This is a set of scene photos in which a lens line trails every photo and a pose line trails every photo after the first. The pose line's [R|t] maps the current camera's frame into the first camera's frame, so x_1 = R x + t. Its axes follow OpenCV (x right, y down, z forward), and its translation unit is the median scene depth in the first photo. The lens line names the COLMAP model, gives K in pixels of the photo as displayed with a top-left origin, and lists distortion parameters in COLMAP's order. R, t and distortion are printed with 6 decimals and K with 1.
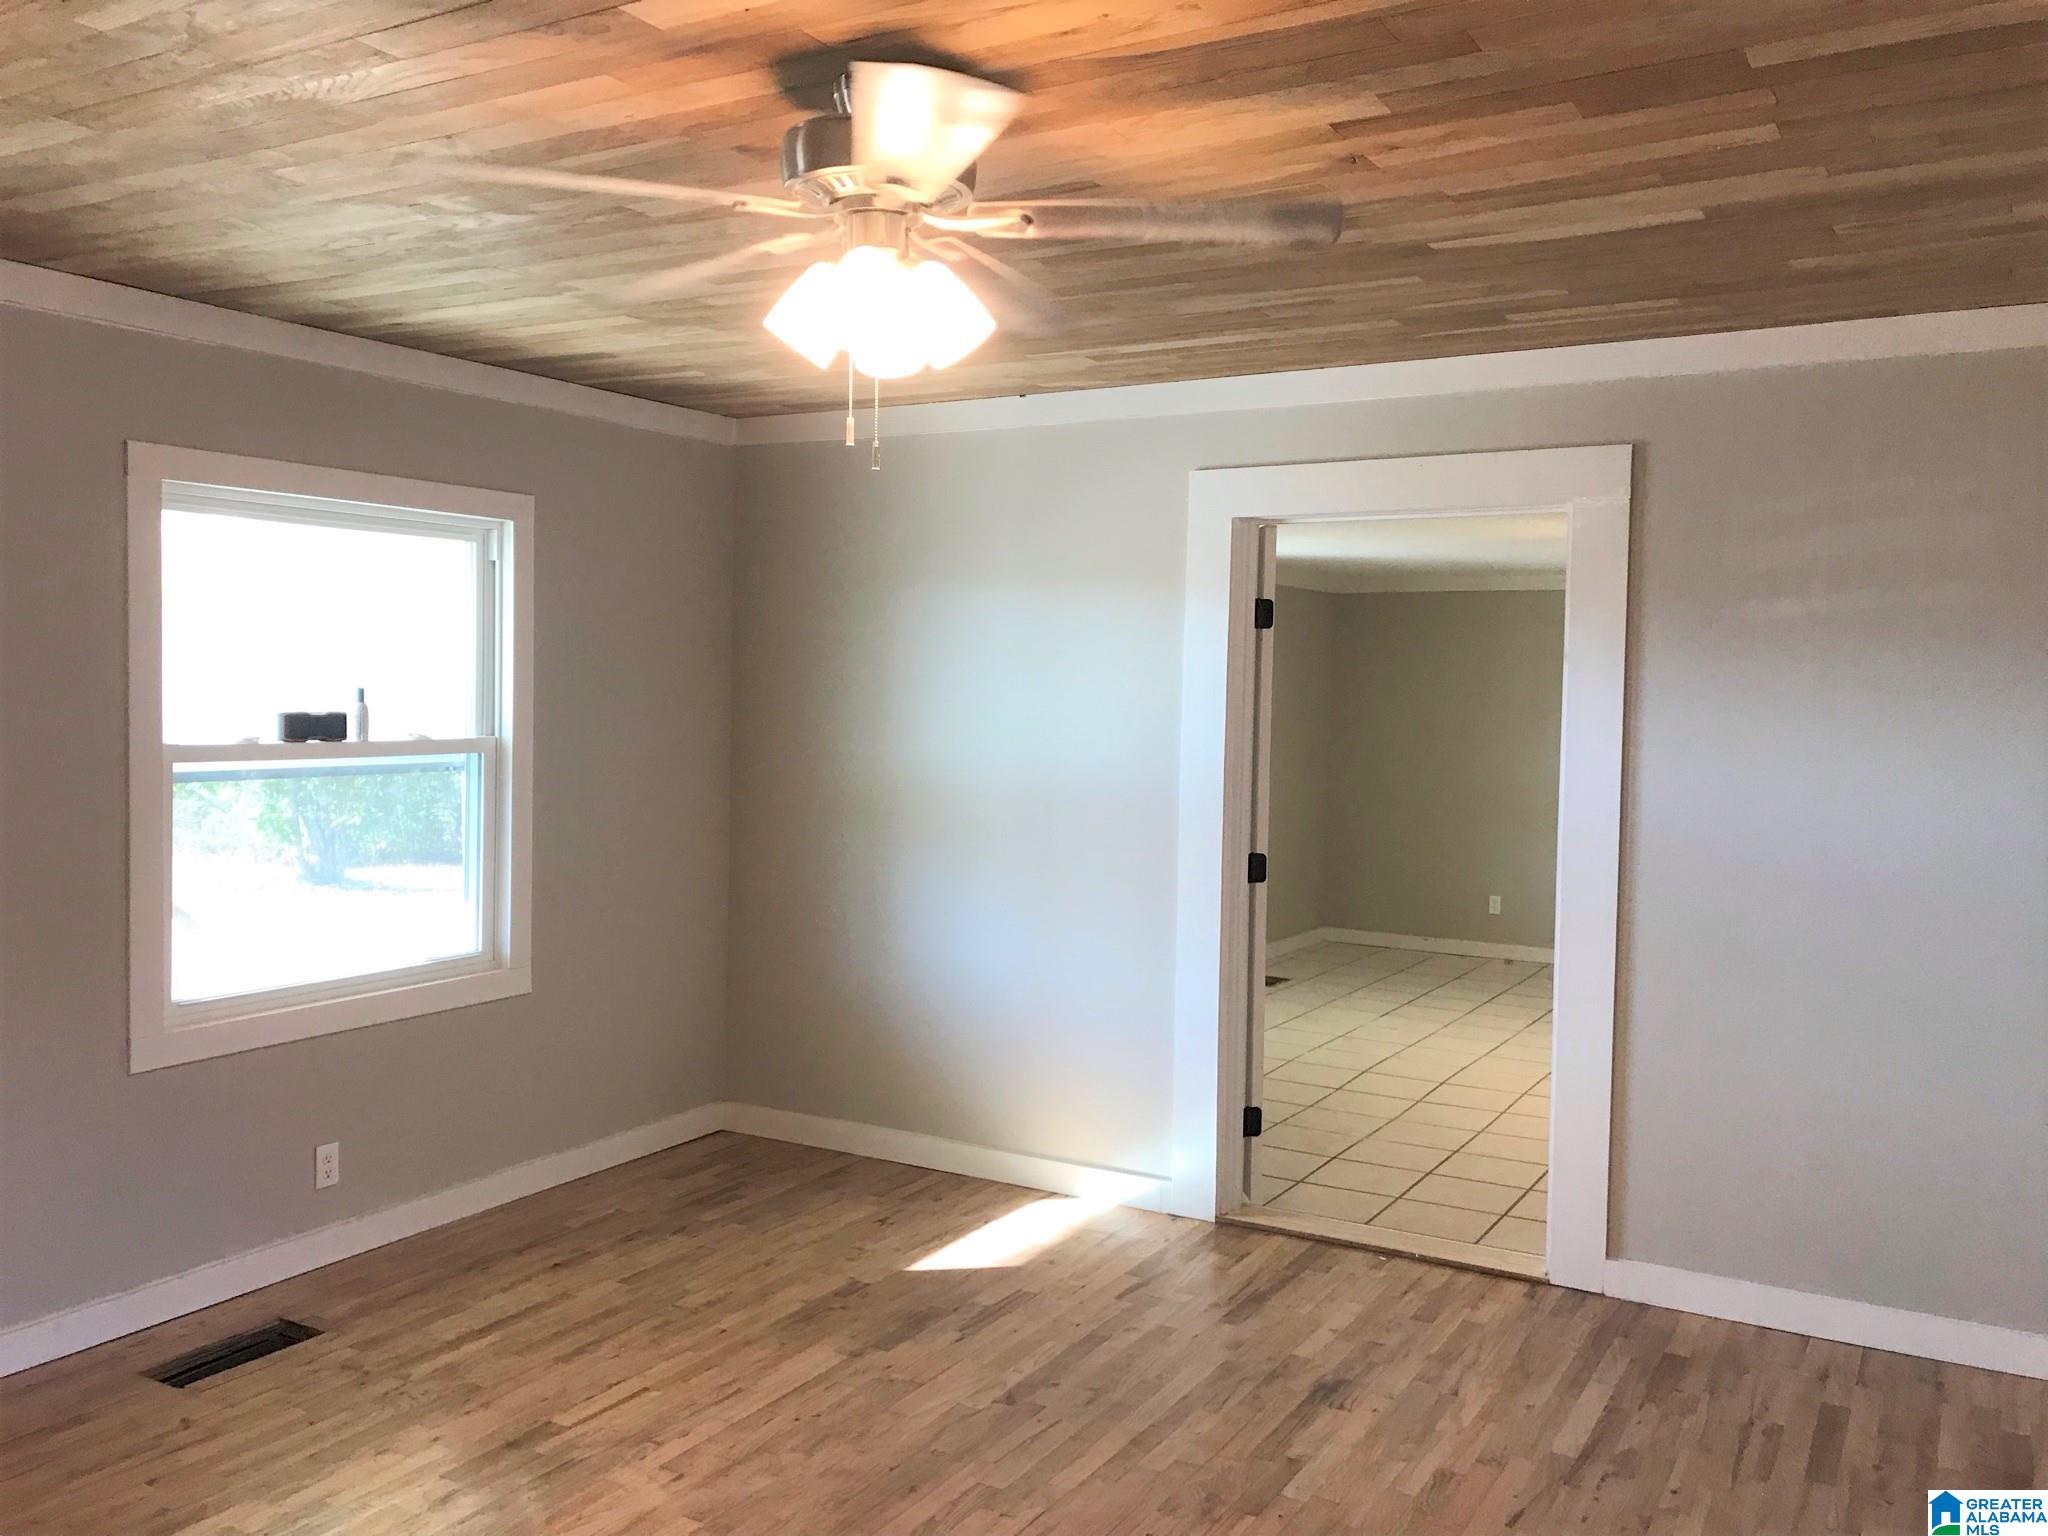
lens RADIAL K [[1685.8, 0, 1014.1], [0, 1685.8, 763.2], [0, 0, 1]] dist [0.033233, -0.003465]
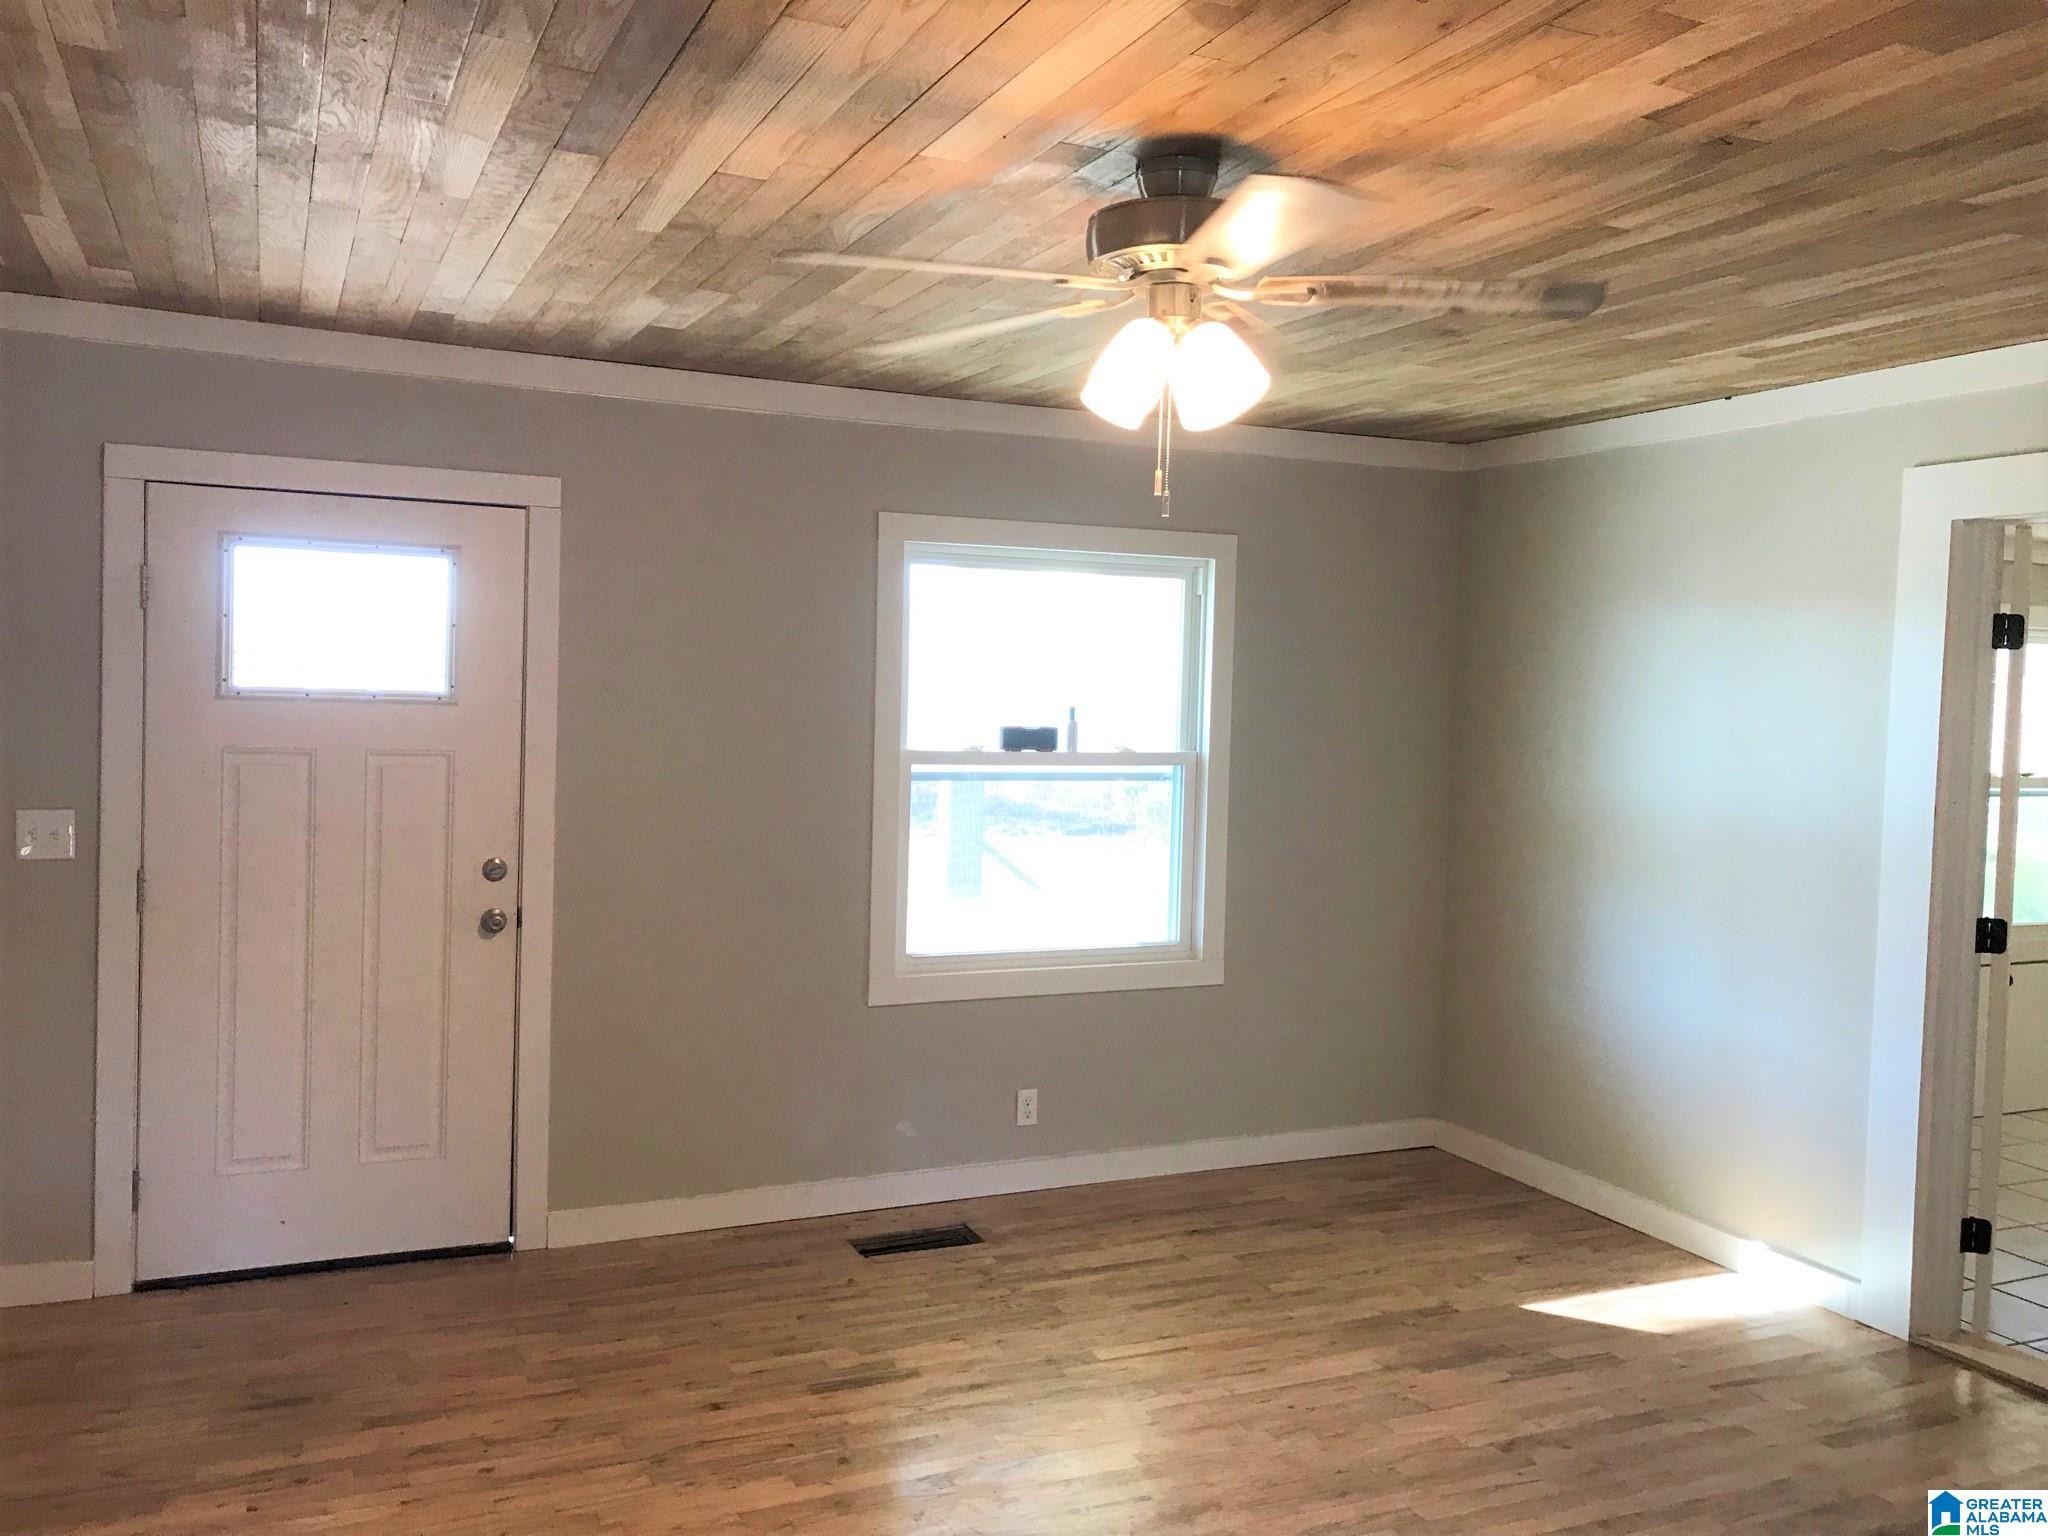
lens RADIAL K [[1682.6, 0, 1019.4], [0, 1682.6, 758.6], [0, 0, 1]] dist [0.055632, -0.032768]
pose [[0.817635, 0.031295, -0.574886, 0.269703], [-0.039254, 0.999228, -0.001435, -0.005698], [0.574398, 0.023740, 0.818232, 0.026129]]
